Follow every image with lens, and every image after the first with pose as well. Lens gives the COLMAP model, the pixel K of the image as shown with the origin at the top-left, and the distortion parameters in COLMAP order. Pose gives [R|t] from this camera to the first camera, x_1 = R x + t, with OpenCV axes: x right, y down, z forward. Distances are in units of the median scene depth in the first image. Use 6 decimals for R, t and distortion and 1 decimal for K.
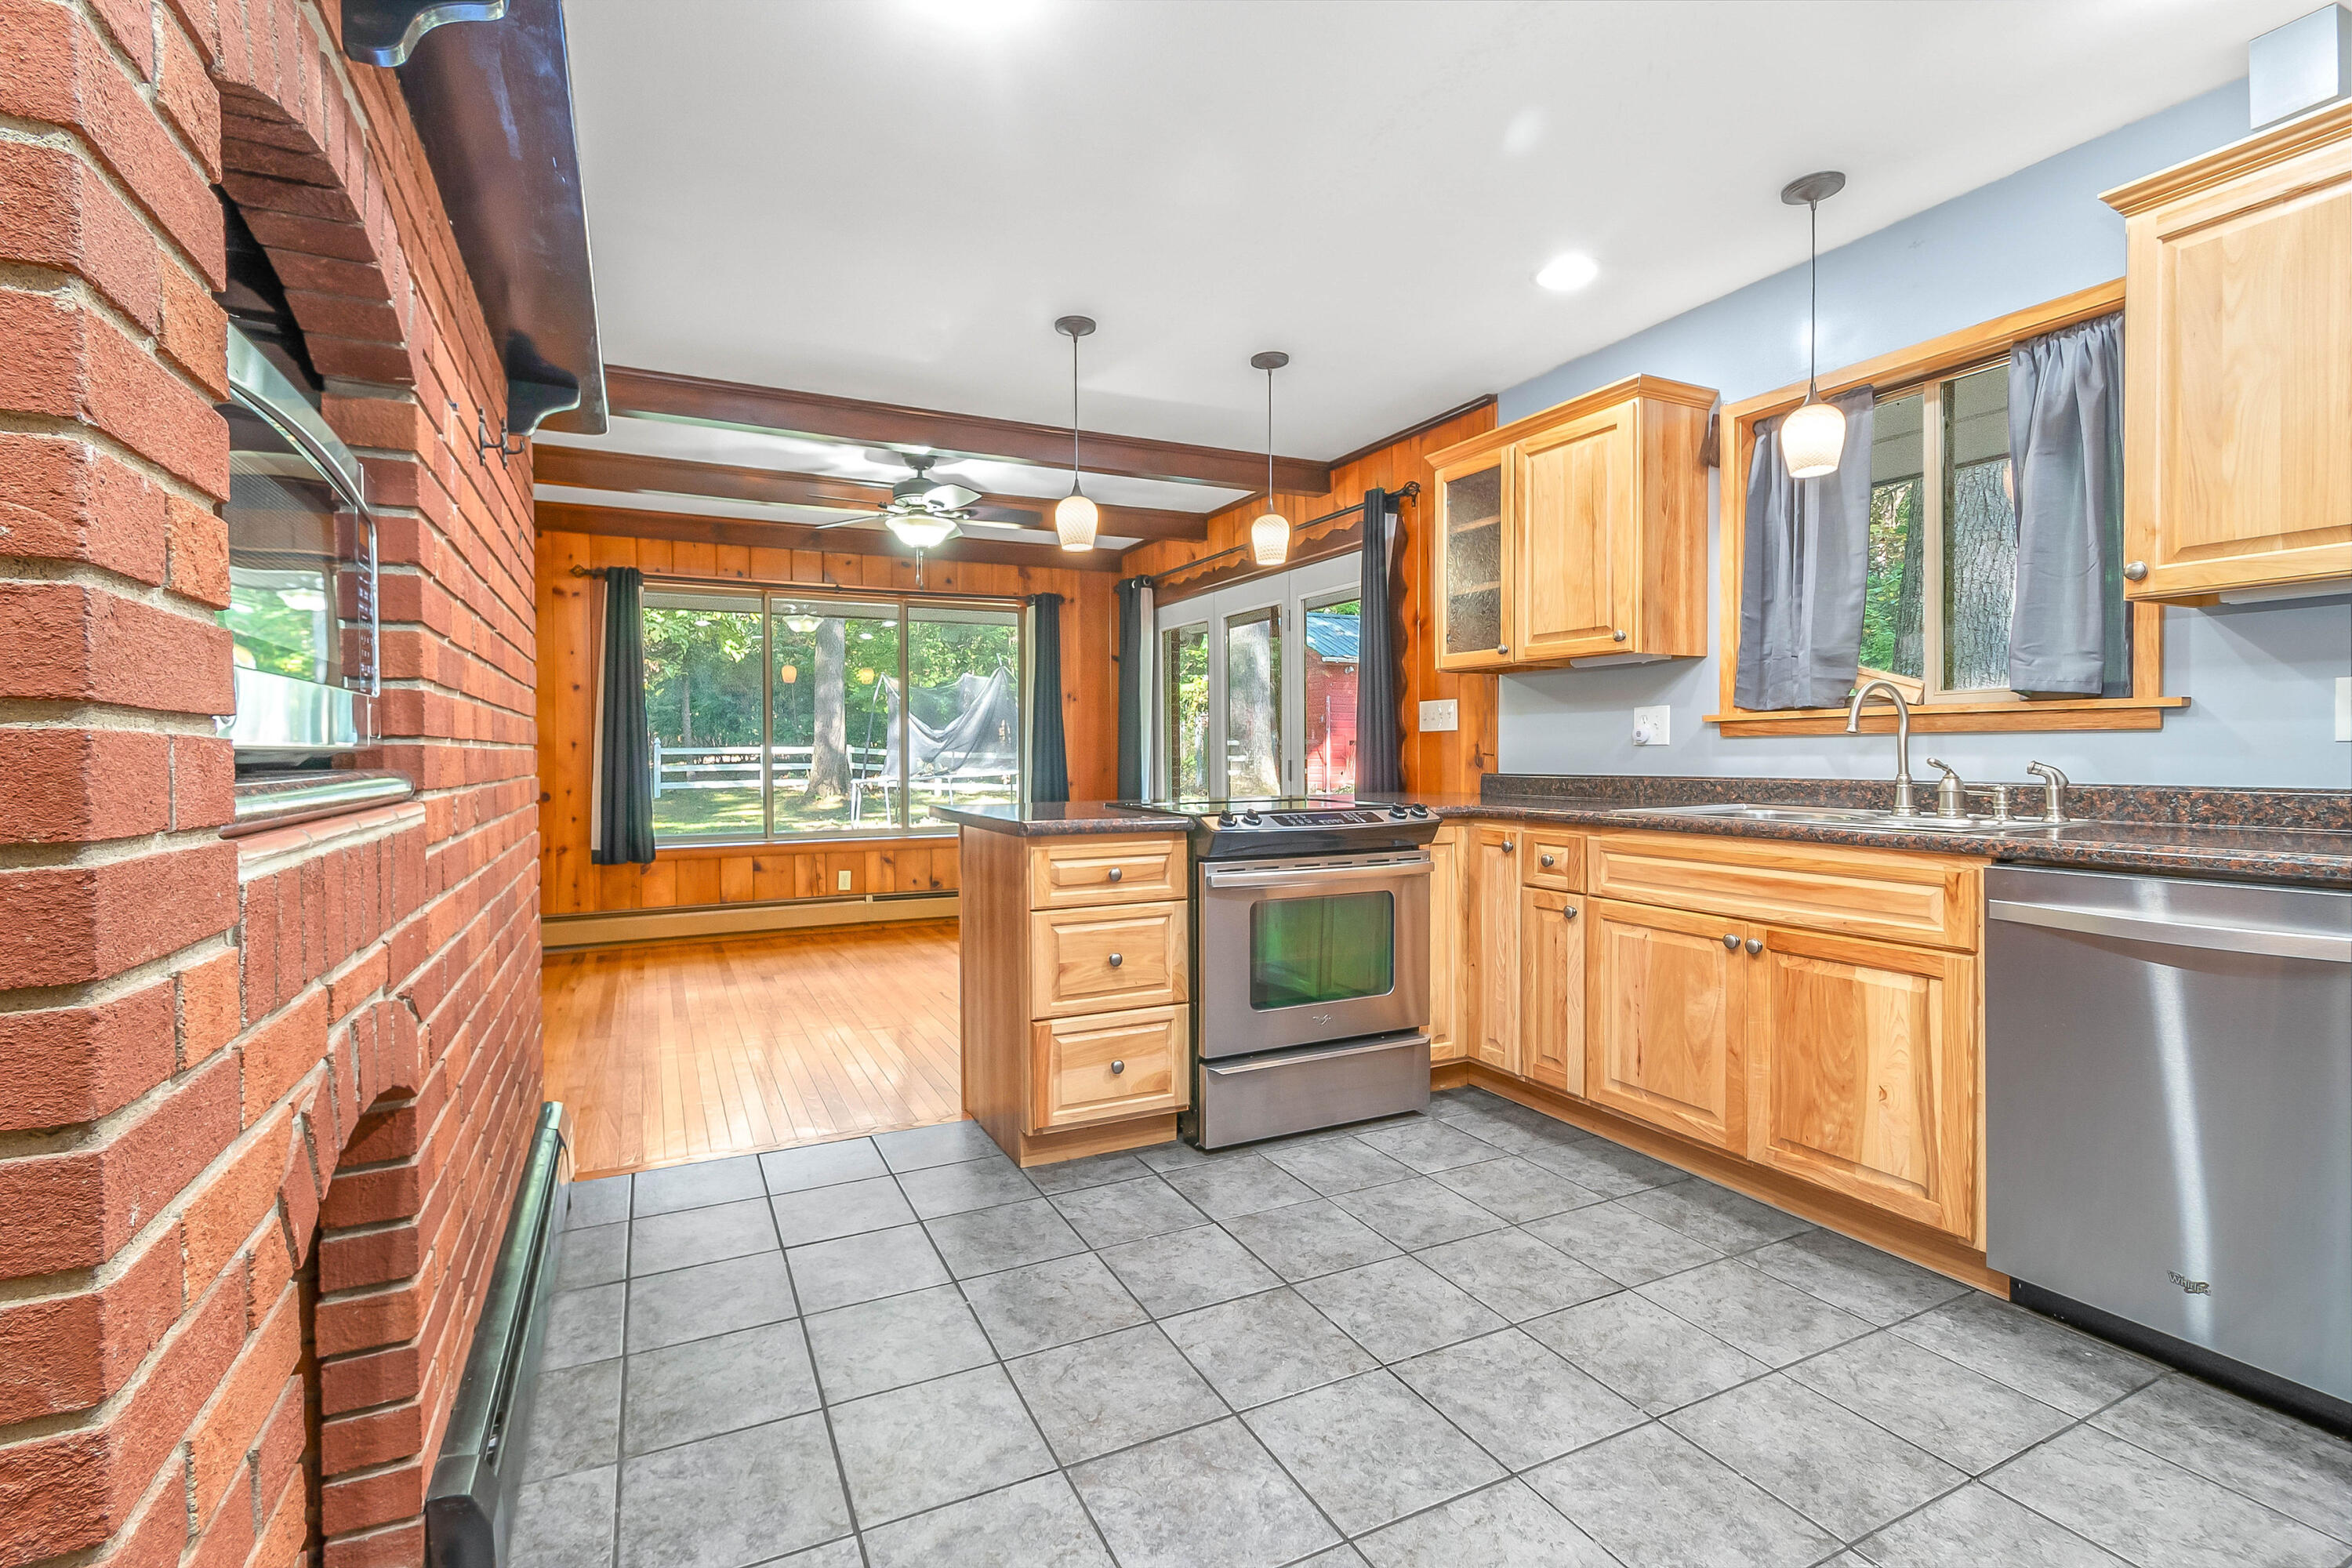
lens RADIAL K [[1050.6, 0, 1140.1], [0, 1050.6, 786.2], [0, 0, 1]] dist [0.003495, -0.001013]
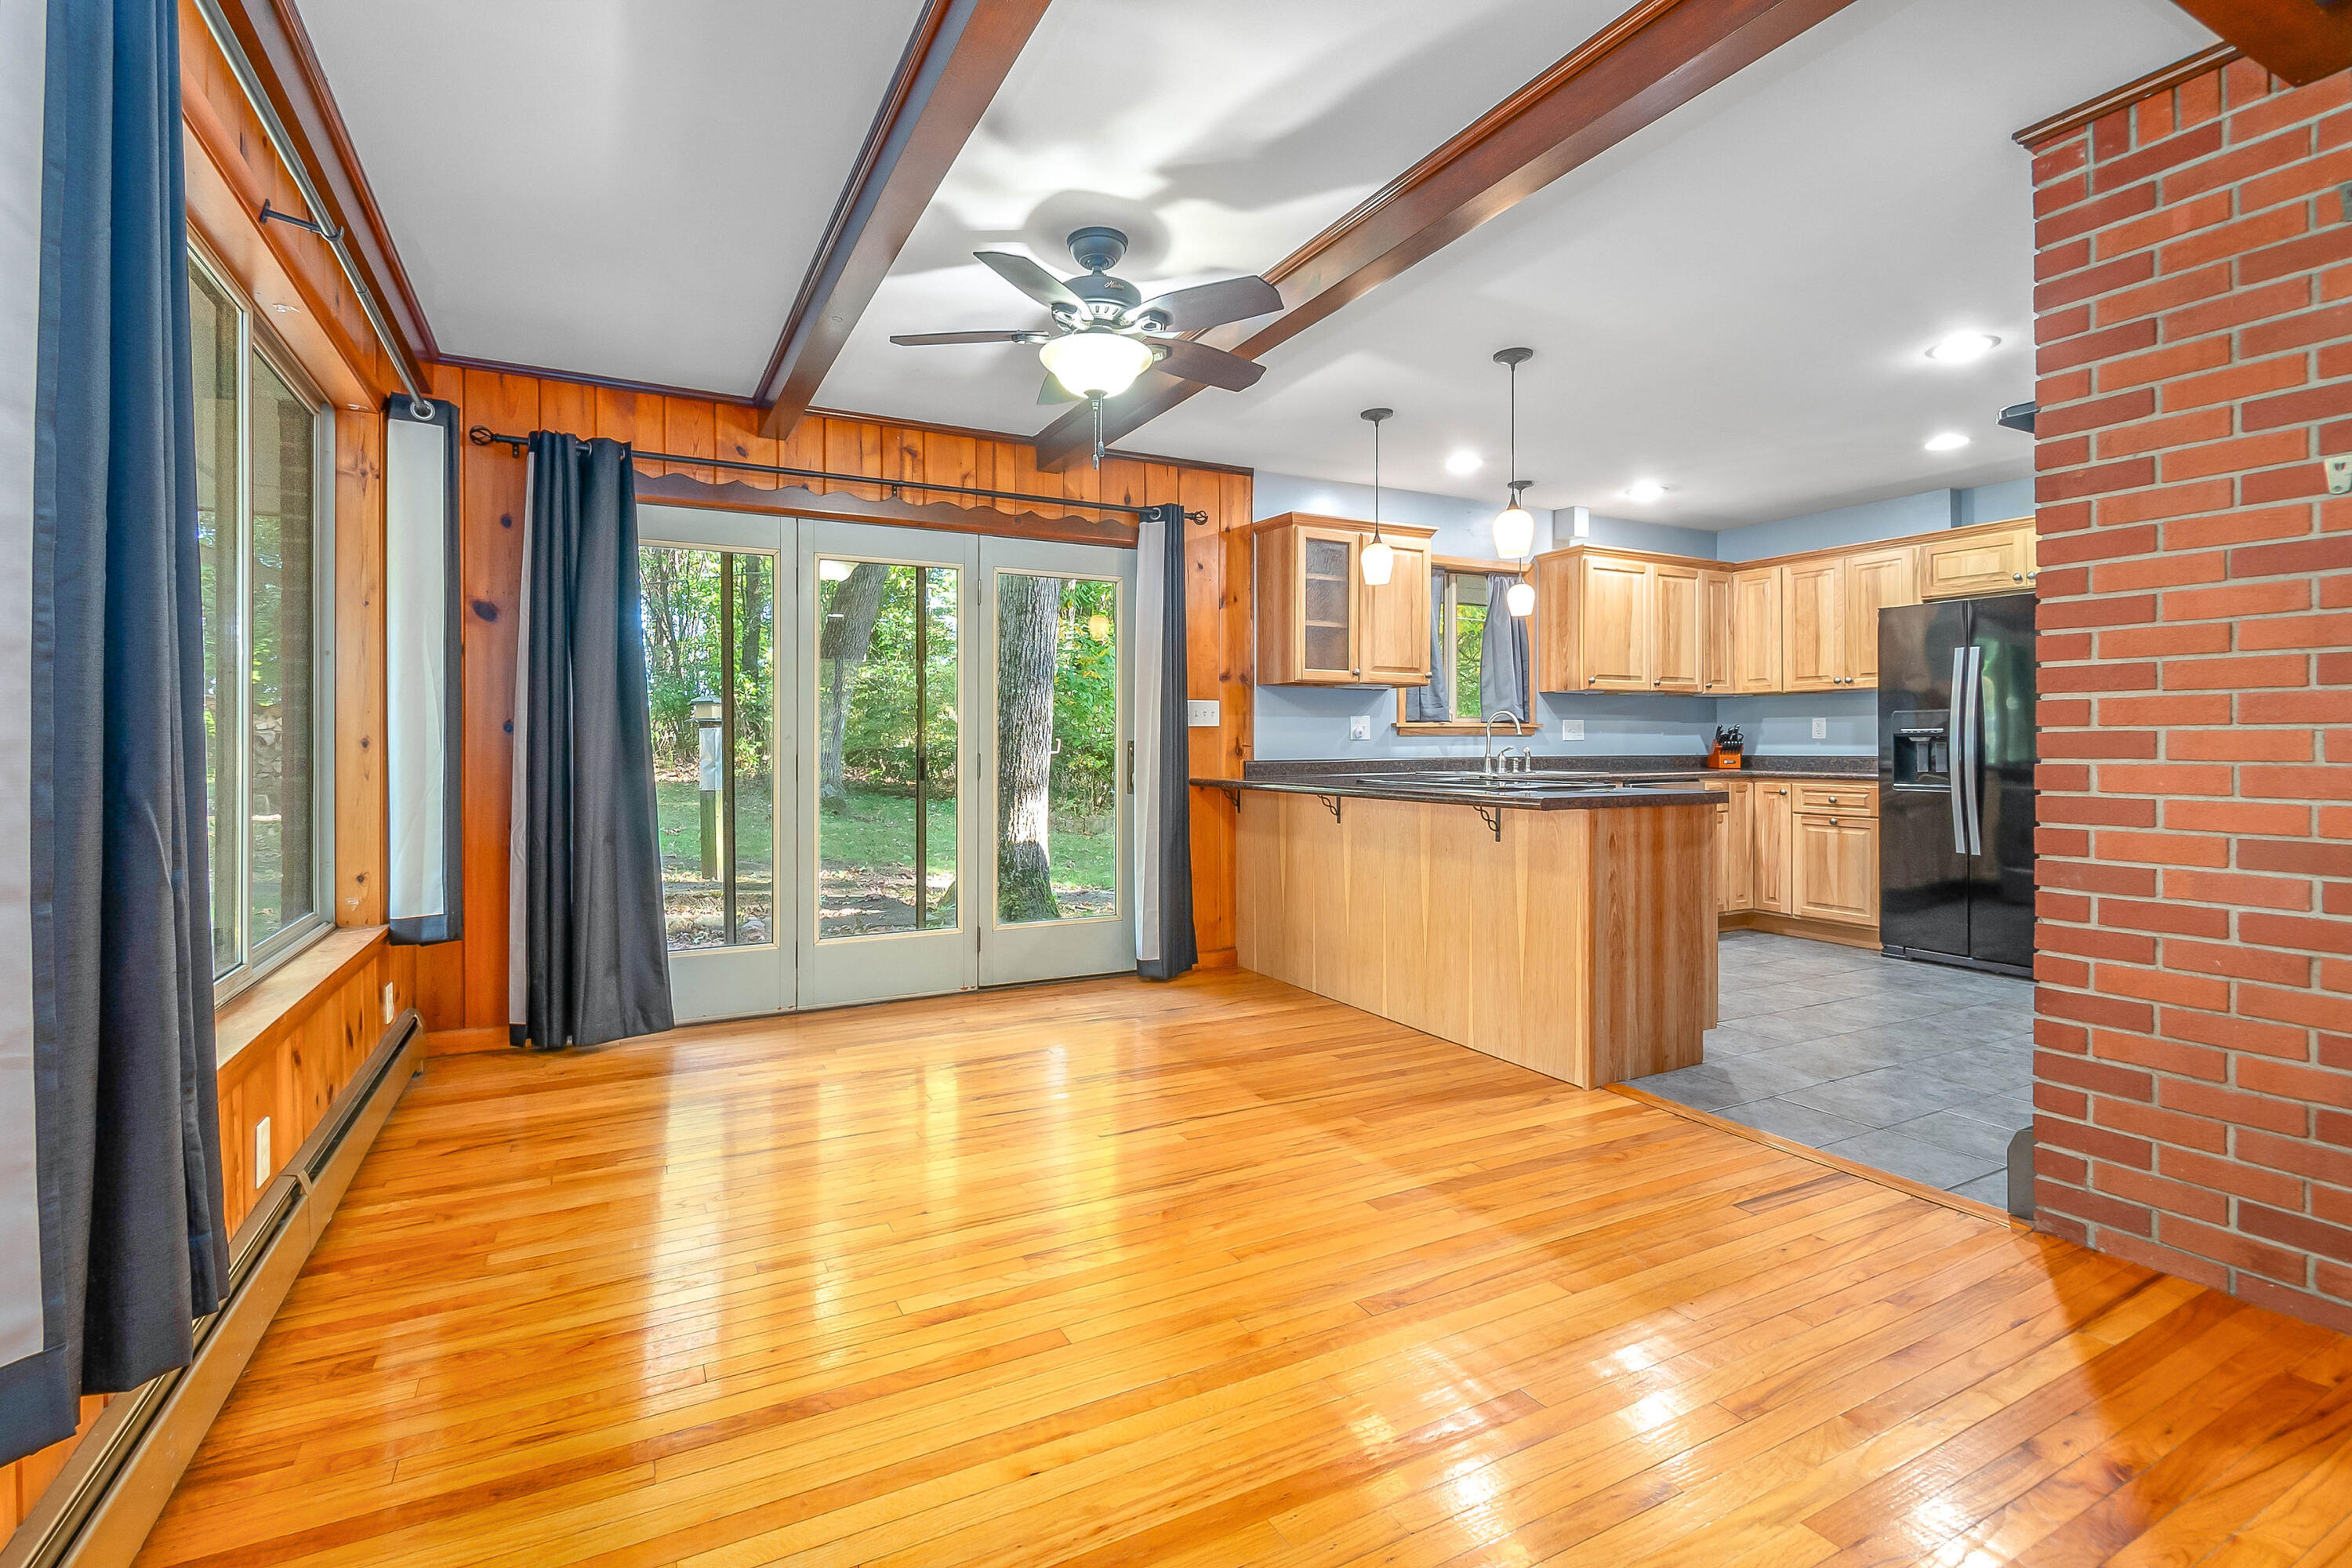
lens RADIAL K [[1050.6, 0, 1116.8], [0, 1050.6, 747.8], [0, 0, 1]] dist [0.003495, -0.001013]
pose [[-0.021003, 0.002895, 0.999775, -1.455880], [0.035843, 0.999355, -0.002141, -0.047874], [-0.999137, 0.035790, -0.021094, 1.821121]]
